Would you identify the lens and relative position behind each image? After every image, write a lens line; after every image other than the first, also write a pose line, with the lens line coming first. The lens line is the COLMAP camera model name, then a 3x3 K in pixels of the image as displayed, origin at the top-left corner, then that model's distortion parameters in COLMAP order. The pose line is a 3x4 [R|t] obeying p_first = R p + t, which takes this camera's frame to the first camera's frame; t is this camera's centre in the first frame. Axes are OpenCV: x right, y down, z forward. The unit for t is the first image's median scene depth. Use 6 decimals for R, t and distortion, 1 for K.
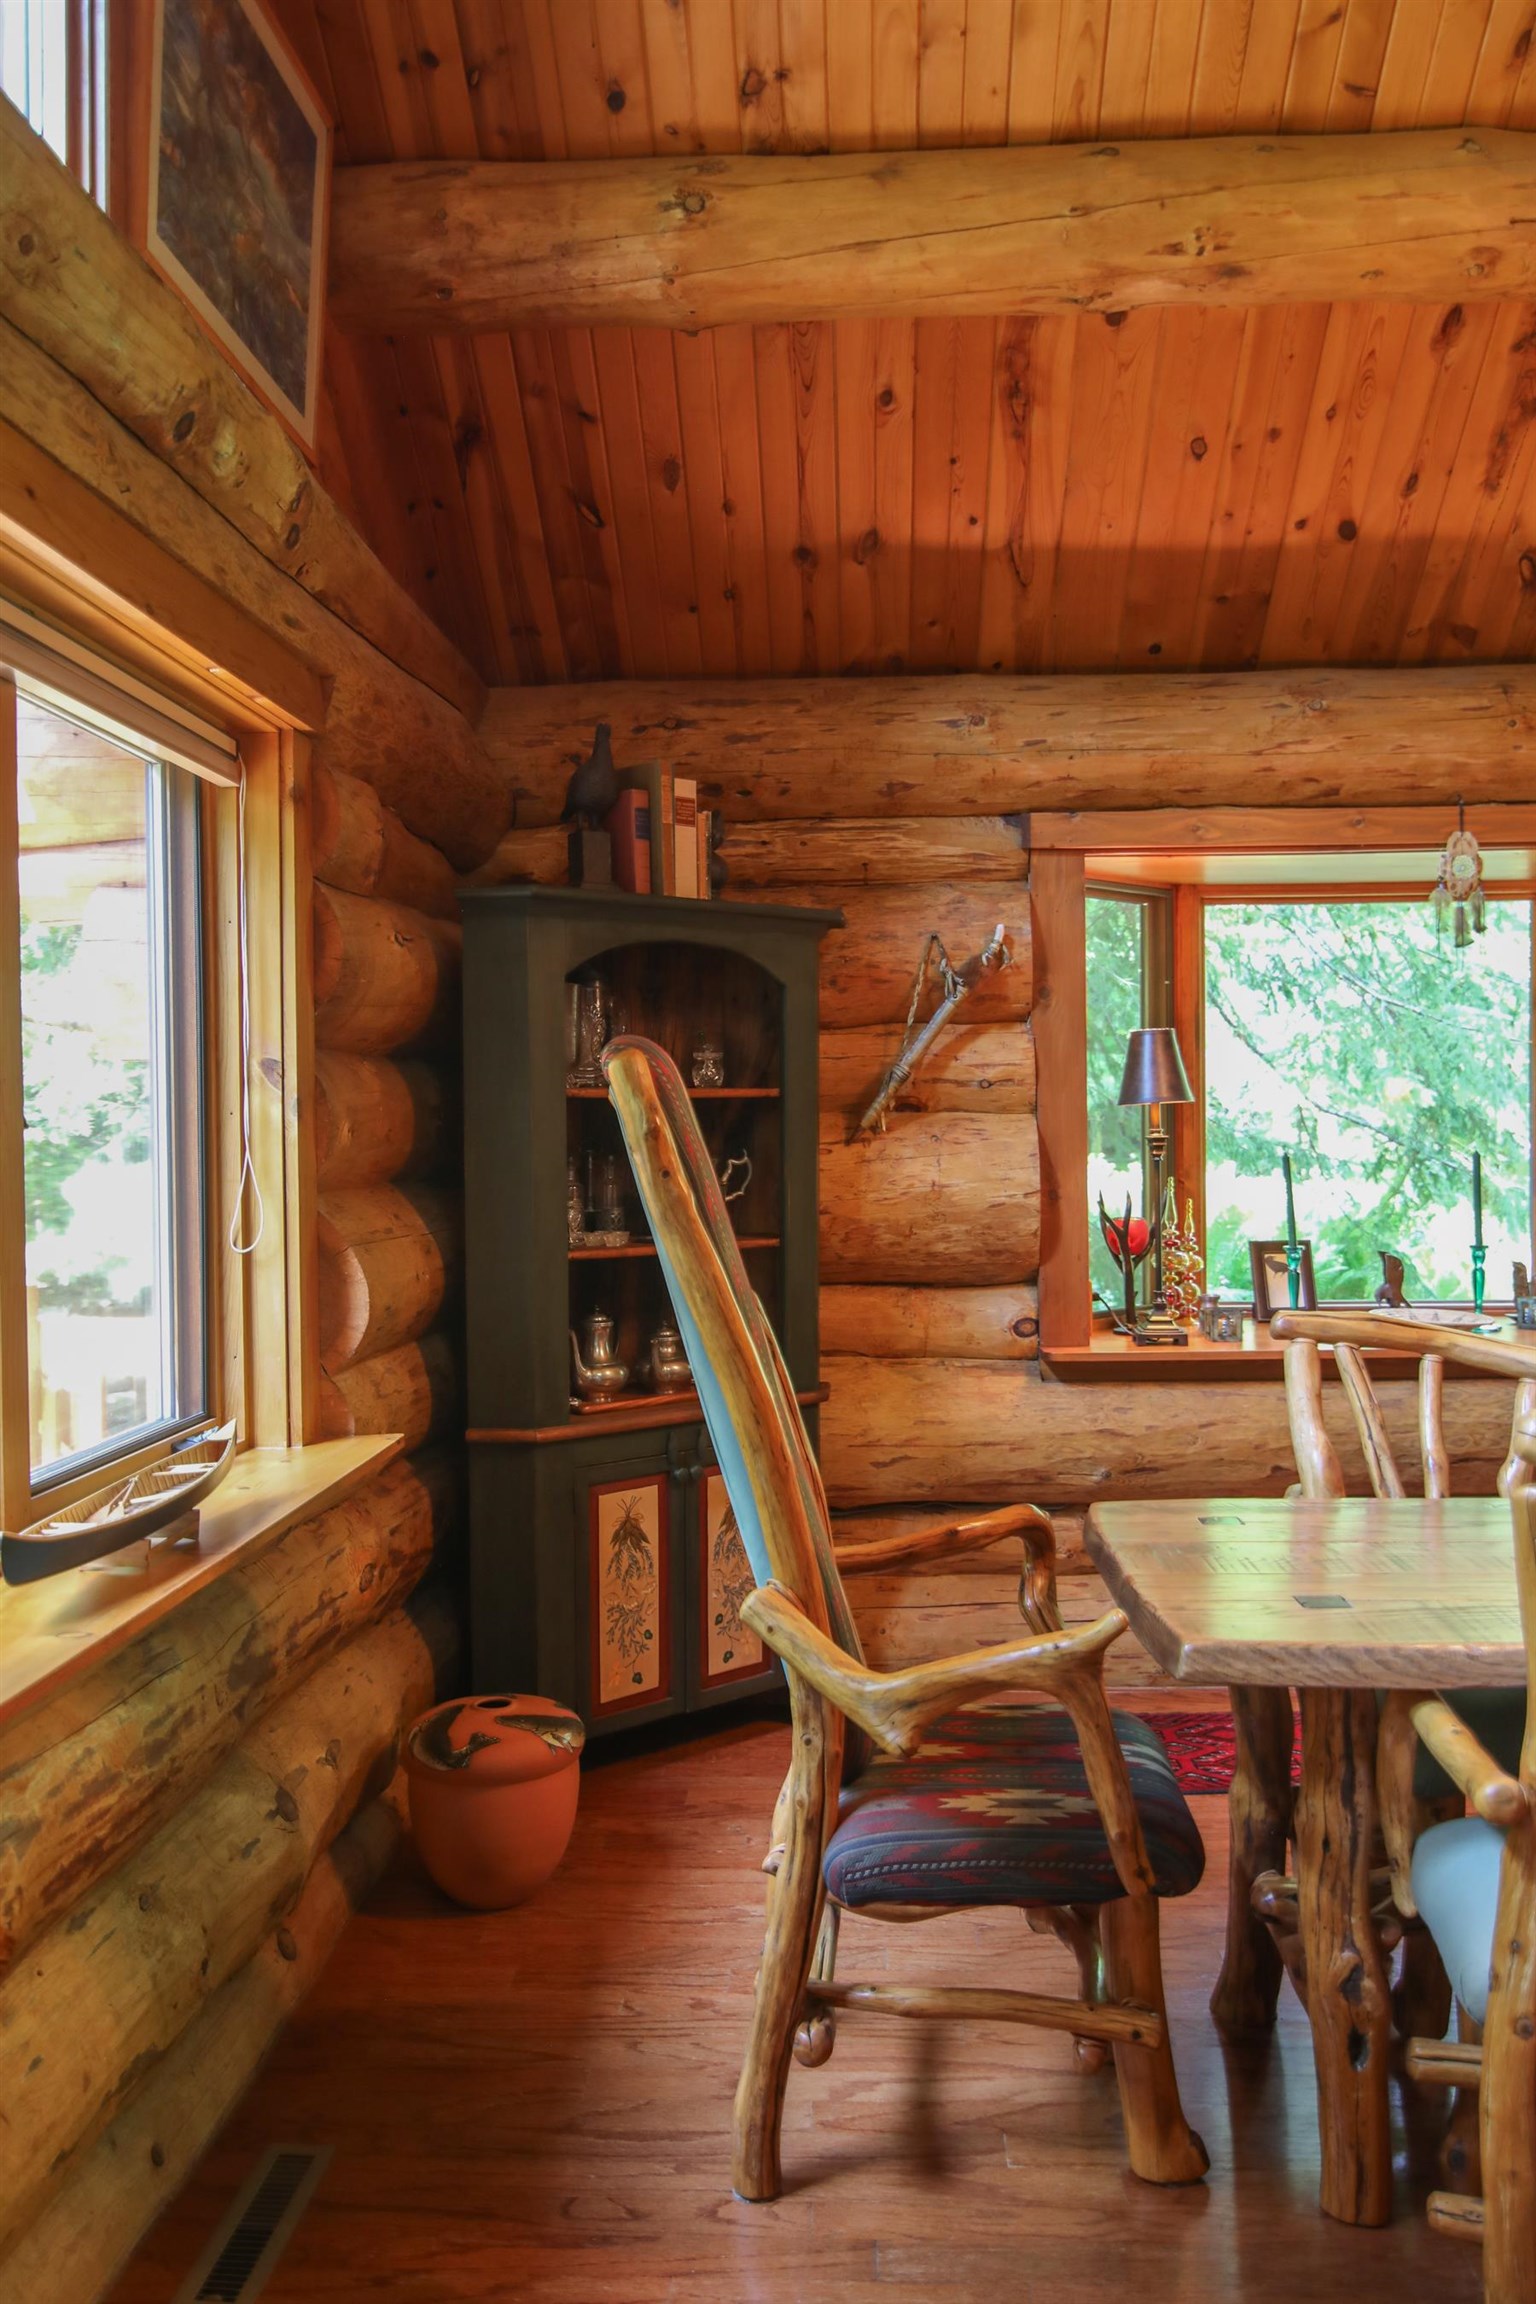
lens RADIAL K [[1707.3, 0, 768.0], [0, 1707.3, 1152.0], [0, 0, 1]] dist [0.014864, 0.002526]
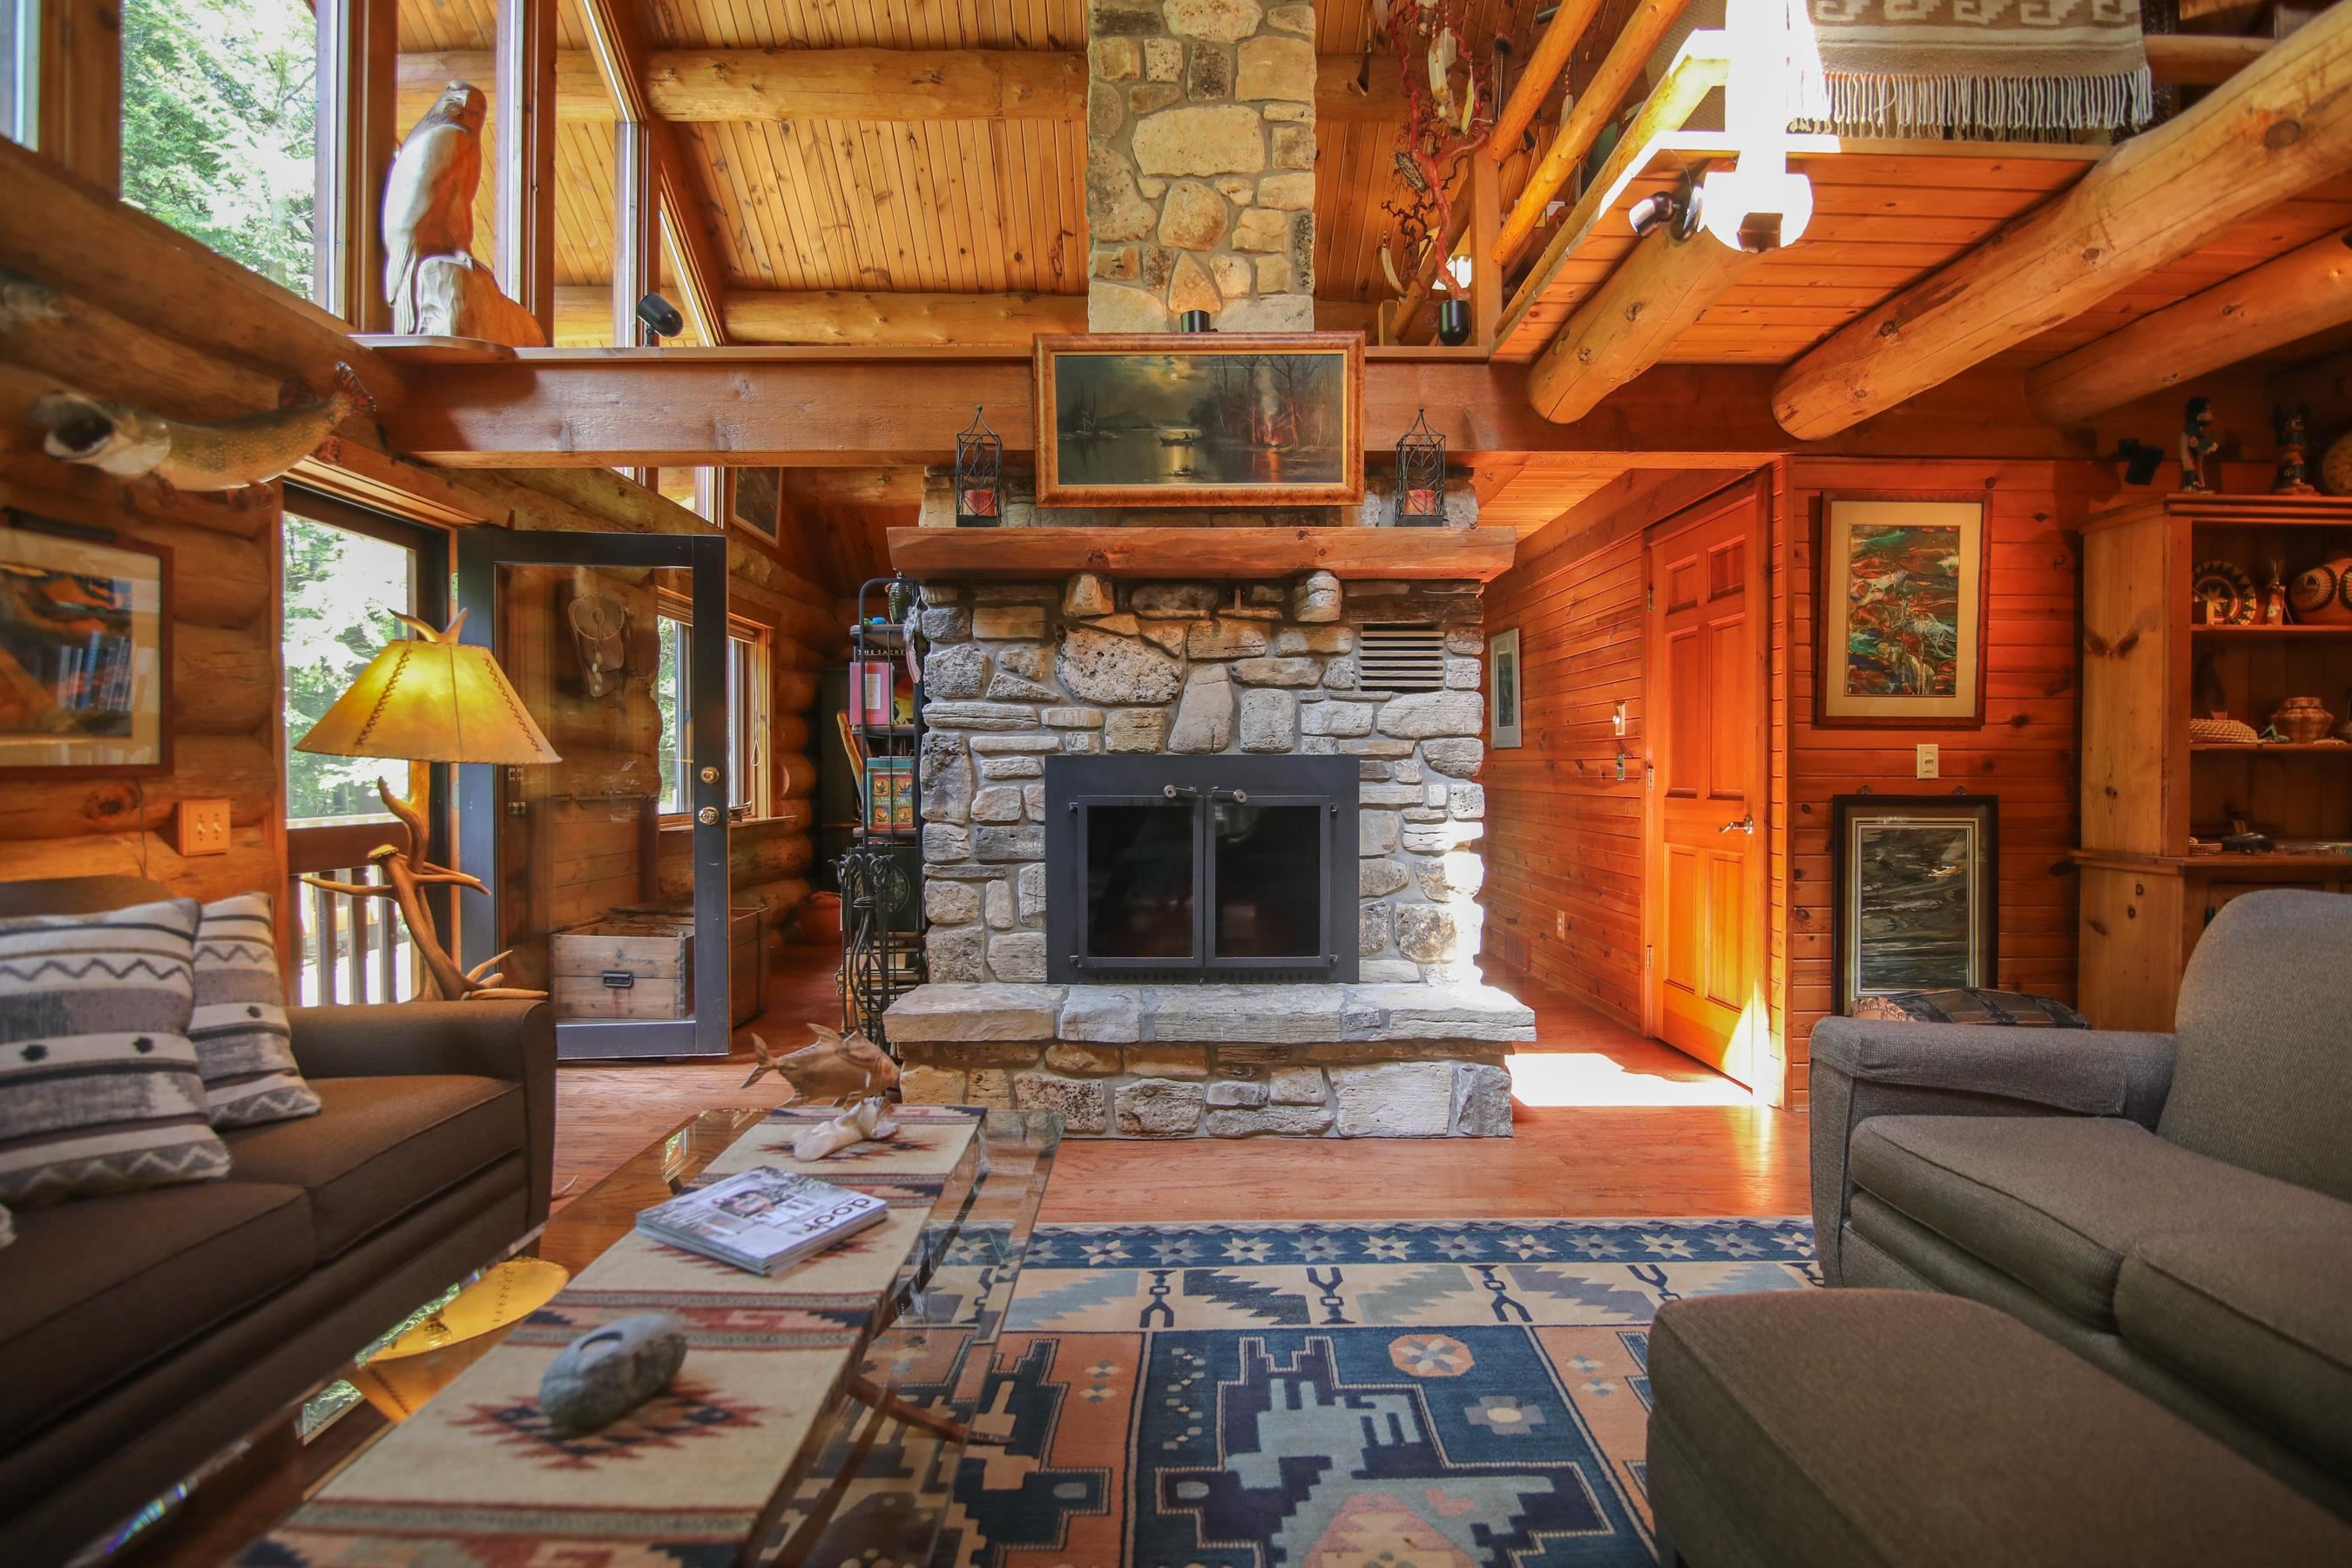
lens RADIAL K [[1074.0, 0, 1176.0], [0, 1074.0, 784.0], [0, 0, 1]] dist [-0.012761, -0.000008]
pose [[0.996870, 0.008133, 0.078639, 0.401999], [-0.007883, 0.999963, -0.003498, 0.091780], [-0.078665, 0.002867, 0.996897, -1.326342]]
